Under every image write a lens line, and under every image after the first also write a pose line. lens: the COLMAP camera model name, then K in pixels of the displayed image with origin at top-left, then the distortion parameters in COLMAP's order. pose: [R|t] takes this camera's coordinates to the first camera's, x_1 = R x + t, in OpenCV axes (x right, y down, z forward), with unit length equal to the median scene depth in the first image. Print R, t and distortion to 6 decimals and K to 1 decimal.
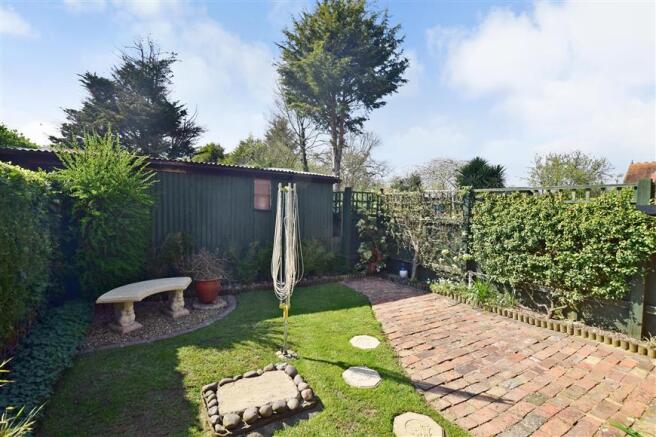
lens RADIAL K [[286.4, 0, 326.8], [0, 286.4, 217.1], [0, 0, 1]] dist [-0.004857, -0.000499]
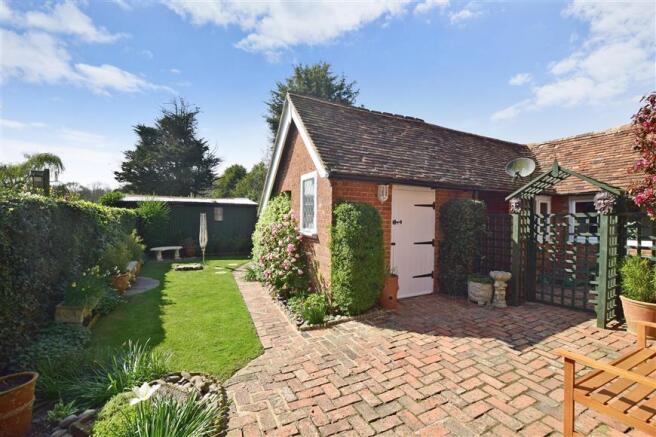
lens RADIAL K [[286.4, 0, 329.2], [0, 286.4, 220.9], [0, 0, 1]] dist [-0.004857, -0.000499]
pose [[0.994759, -0.017936, -0.100664, 0.216035], [0.015796, 0.999633, -0.022015, 0.009680], [0.101022, 0.020310, 0.994677, -0.283325]]
